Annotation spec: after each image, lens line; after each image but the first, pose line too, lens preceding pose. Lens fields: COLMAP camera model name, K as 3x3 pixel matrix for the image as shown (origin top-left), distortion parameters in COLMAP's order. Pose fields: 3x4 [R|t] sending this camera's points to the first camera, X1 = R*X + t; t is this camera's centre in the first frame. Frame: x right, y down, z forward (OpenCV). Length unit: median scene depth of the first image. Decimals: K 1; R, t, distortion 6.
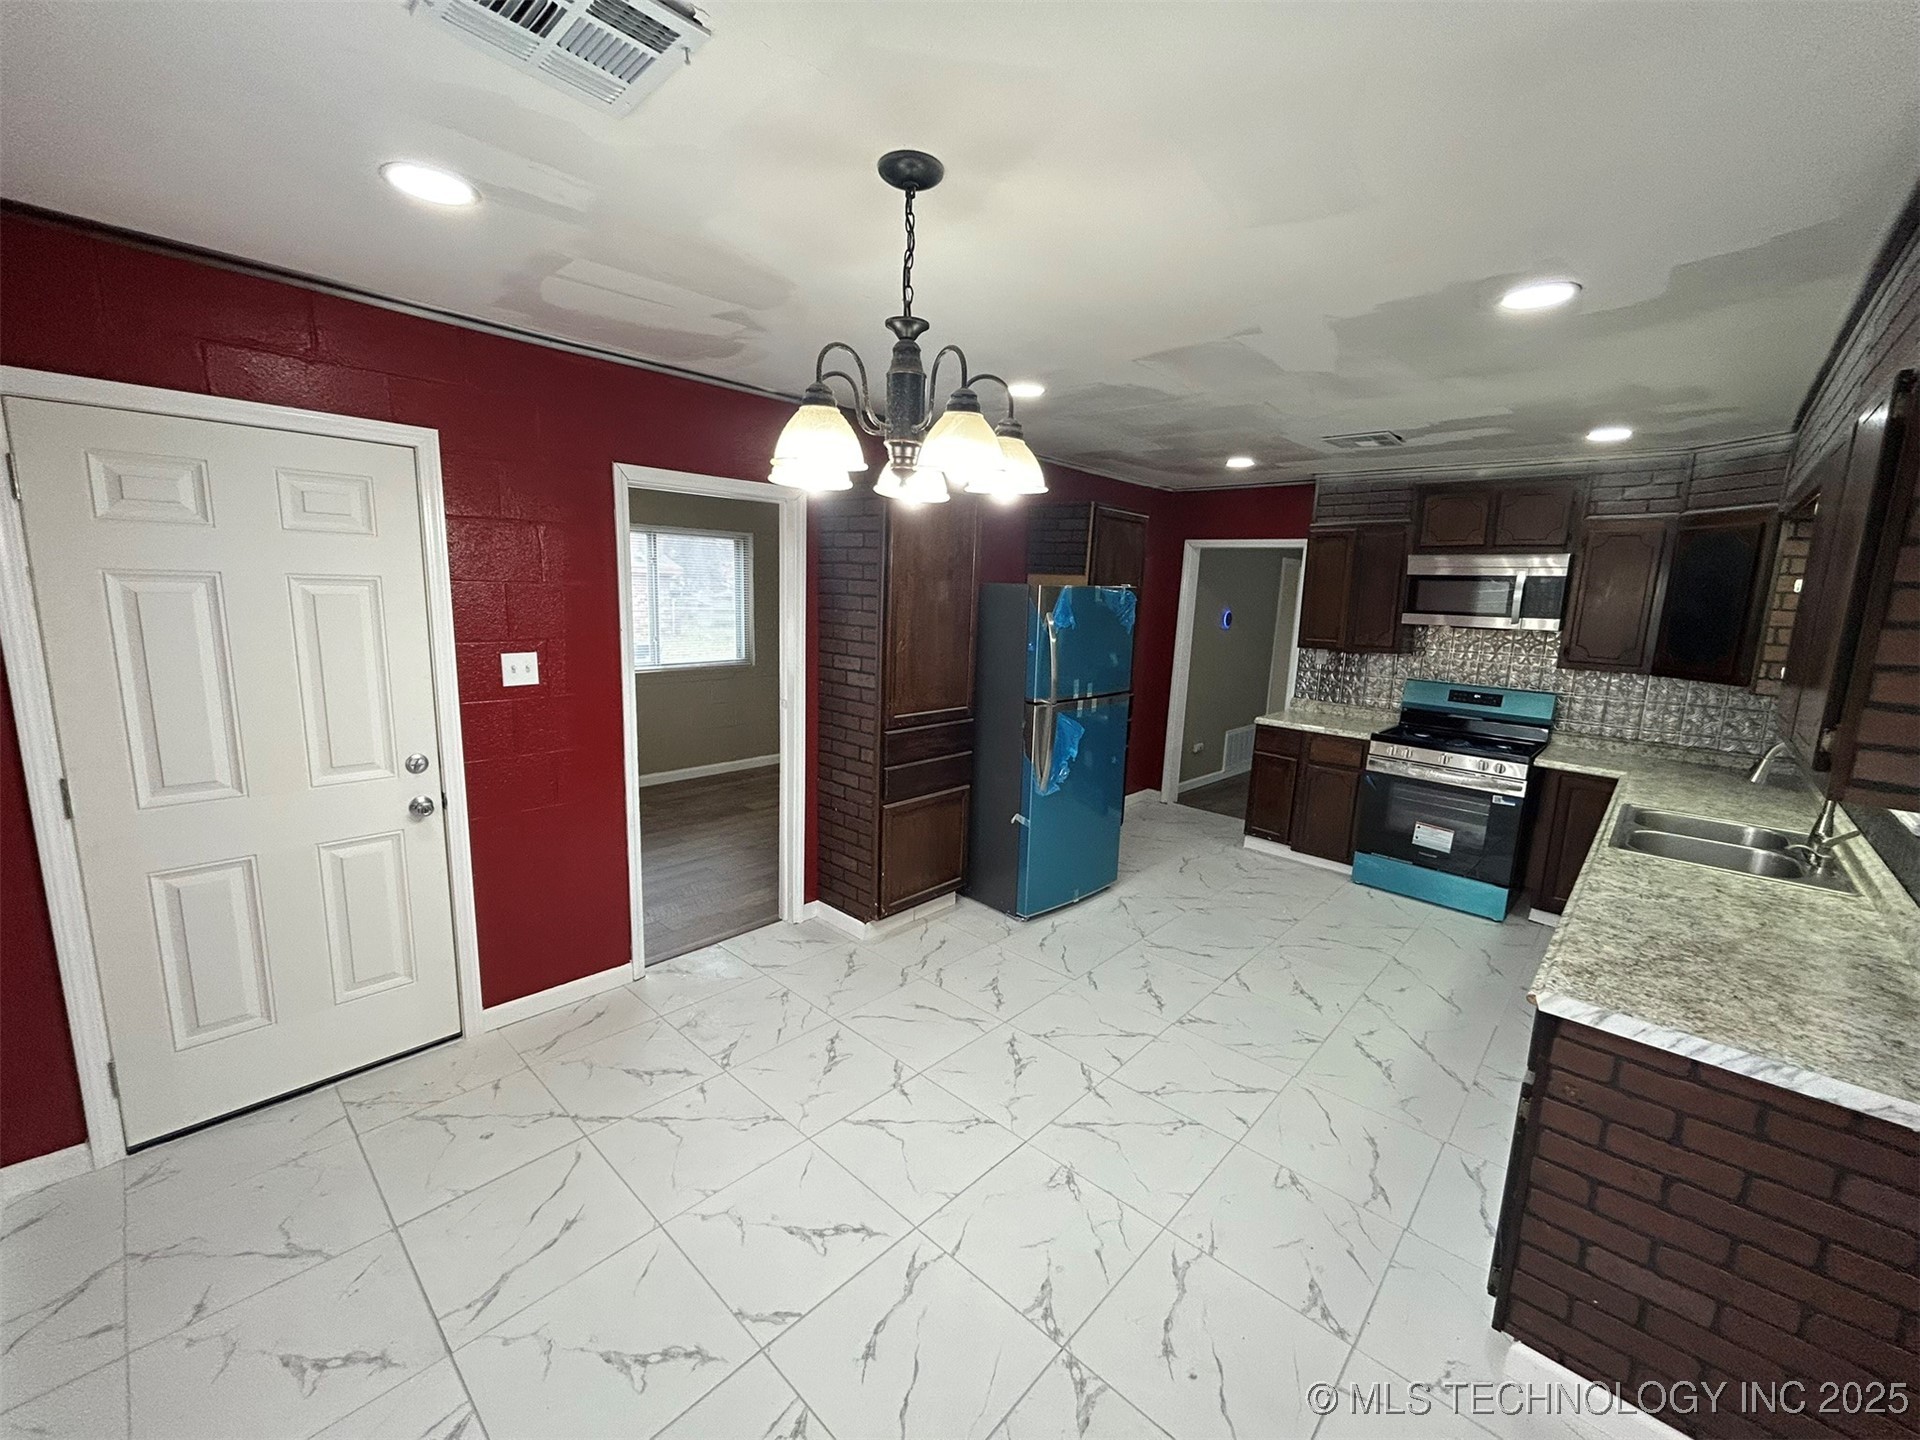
lens RADIAL K [[774.4, 0, 955.9], [0, 774.4, 714.1], [0, 0, 1]] dist [0.001189, 0.000425]
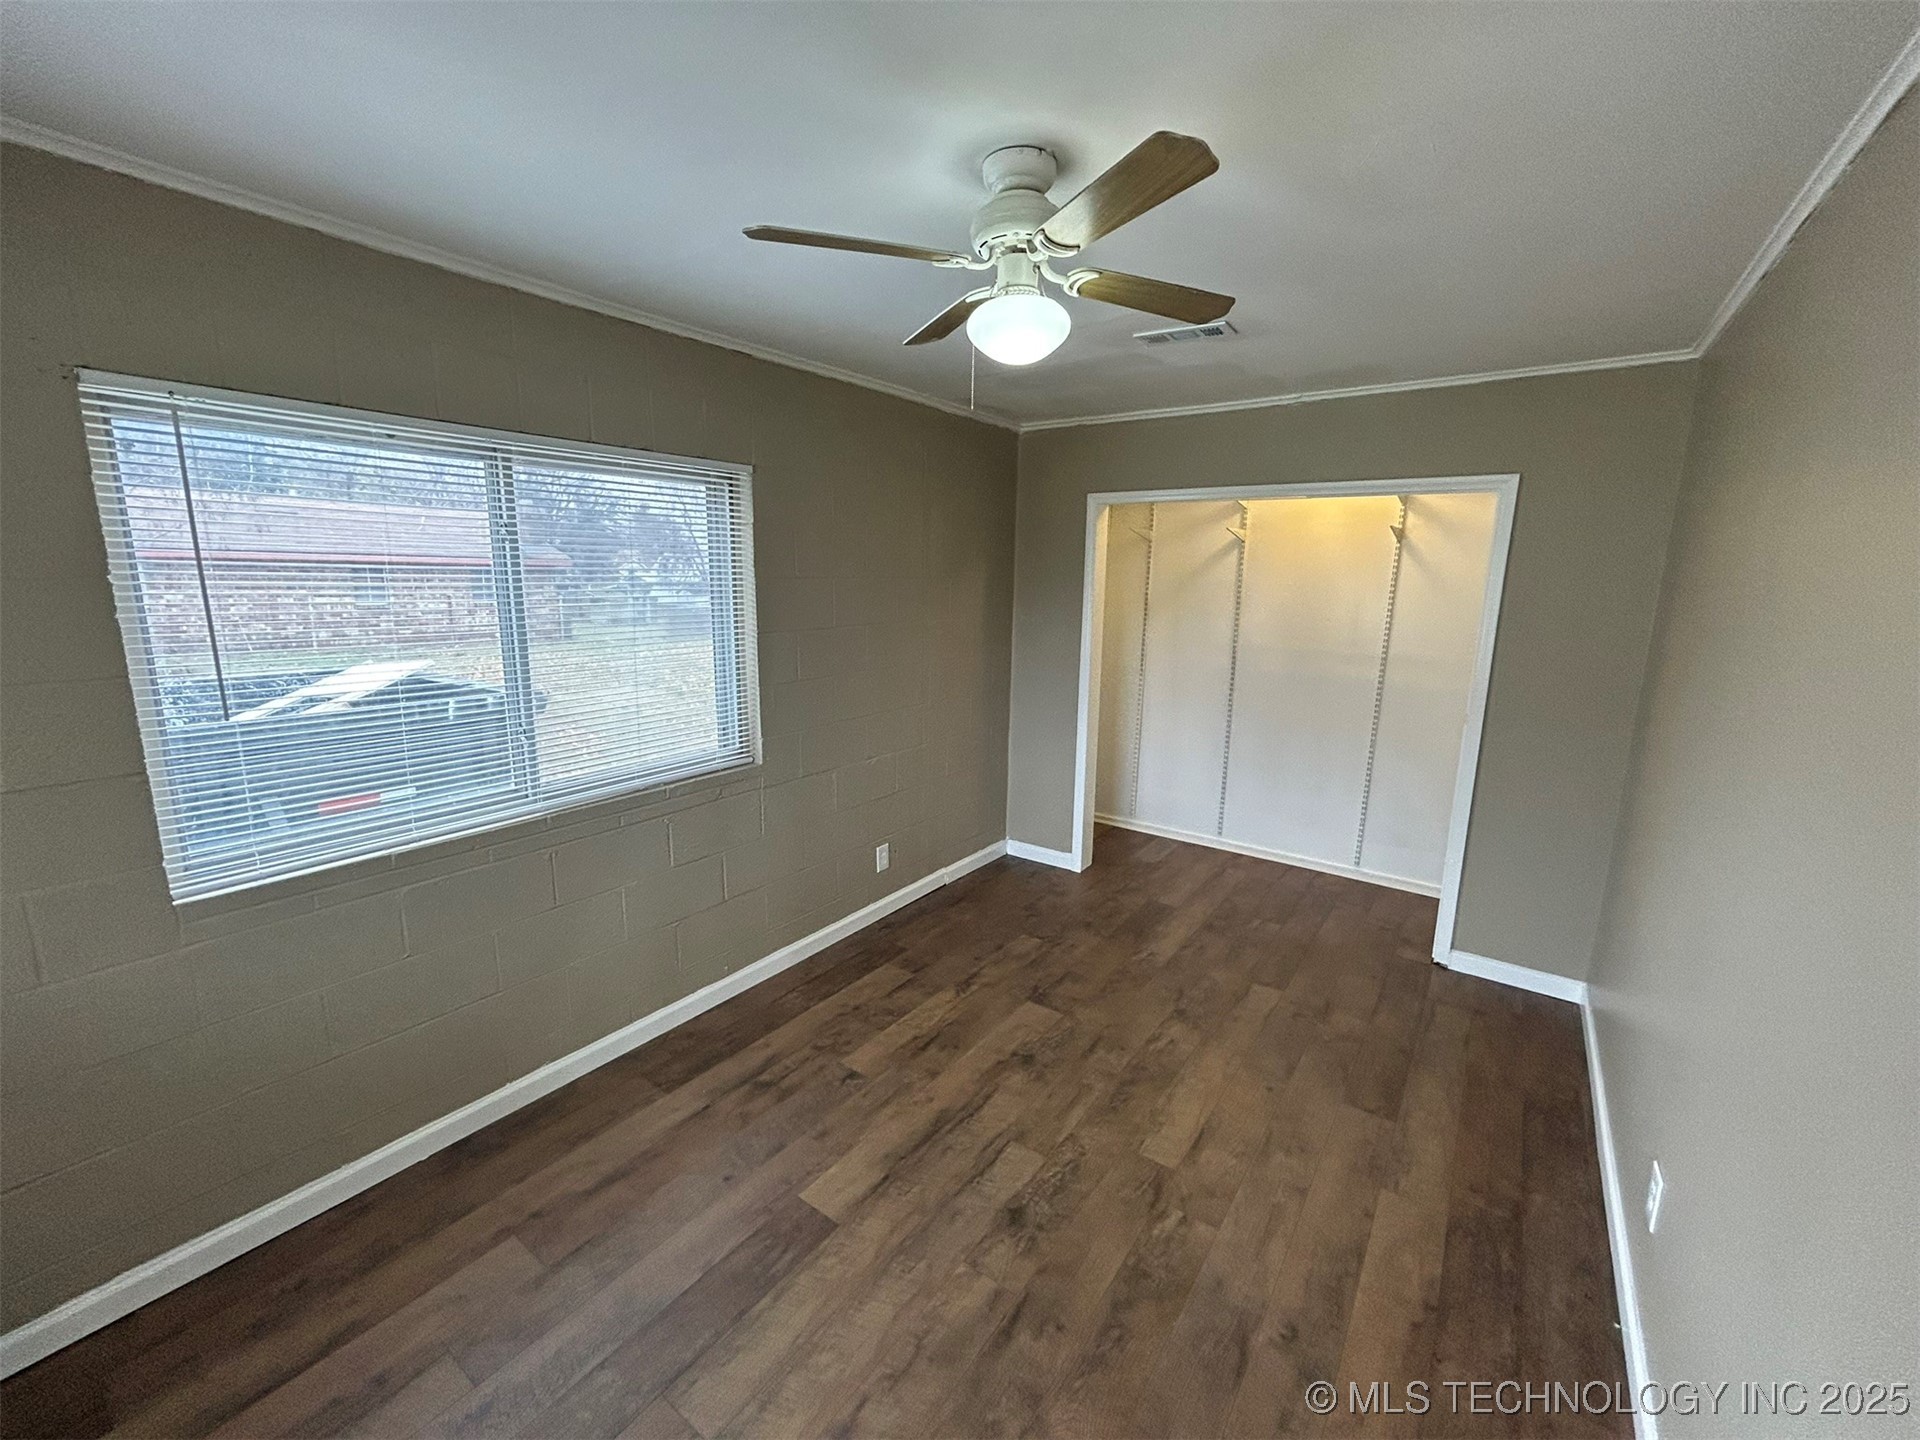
lens RADIAL K [[774.4, 0, 955.9], [0, 774.4, 714.1], [0, 0, 1]] dist [0.001189, 0.000425]
pose [[0.992495, -0.040948, 0.115225, -0.202107], [0.038660, 0.999010, 0.022018, -0.098426], [-0.116013, -0.017398, 0.993095, 0.547858]]
